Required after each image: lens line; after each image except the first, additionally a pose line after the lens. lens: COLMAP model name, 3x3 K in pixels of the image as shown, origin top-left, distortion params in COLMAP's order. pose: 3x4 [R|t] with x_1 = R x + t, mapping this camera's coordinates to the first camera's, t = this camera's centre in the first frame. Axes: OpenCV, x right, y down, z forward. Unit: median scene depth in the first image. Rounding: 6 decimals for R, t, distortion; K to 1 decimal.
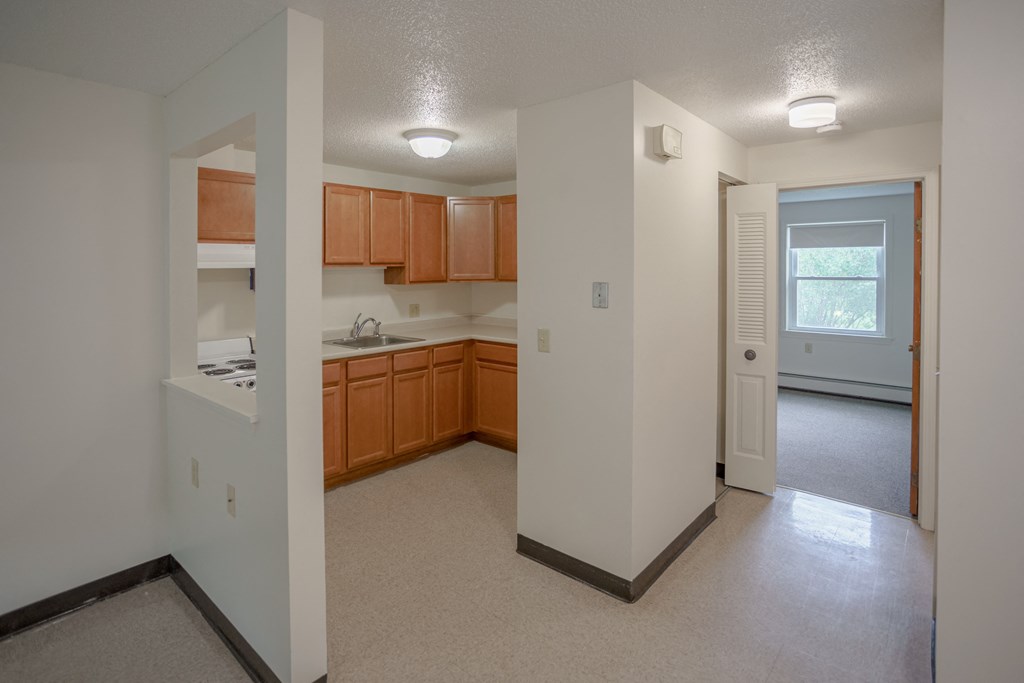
lens RADIAL K [[1345.6, 0, 509.9], [0, 1345.6, 312.6], [0, 0, 1]] dist [-0.181287, 1.044151]
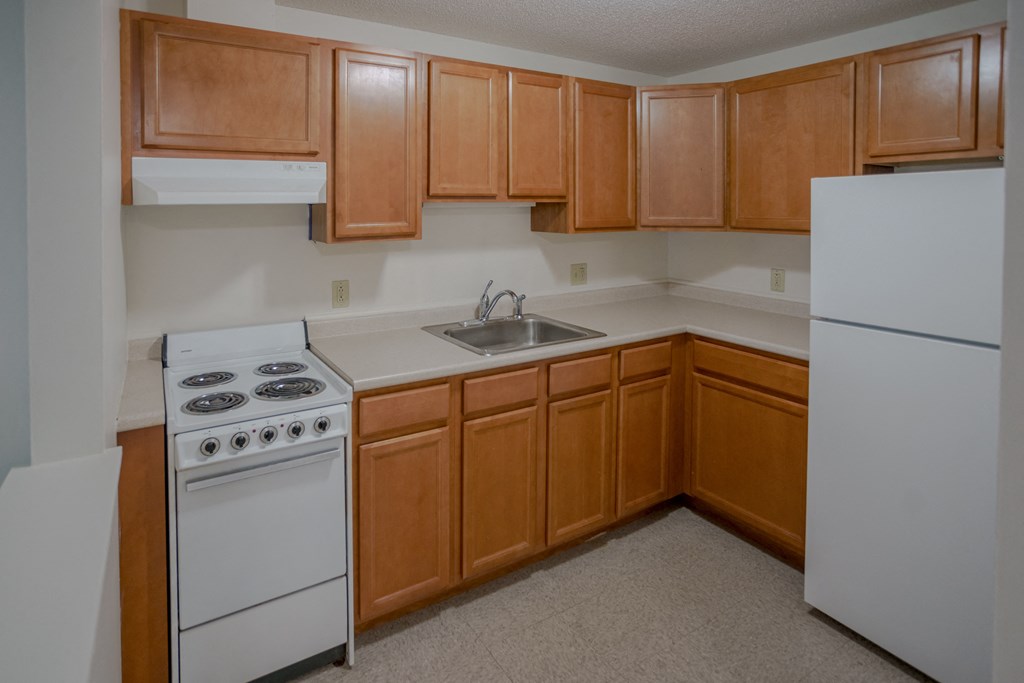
lens RADIAL K [[1773.4, 0, 512.0], [0, 1773.4, 341.5], [0, 0, 1]] dist [-0.051202, 0.023999]
pose [[0.994810, 0.013558, -0.100839, -0.025265], [-0.009101, 0.998966, 0.044532, -0.008677], [0.101339, -0.043384, 0.993906, 0.245430]]
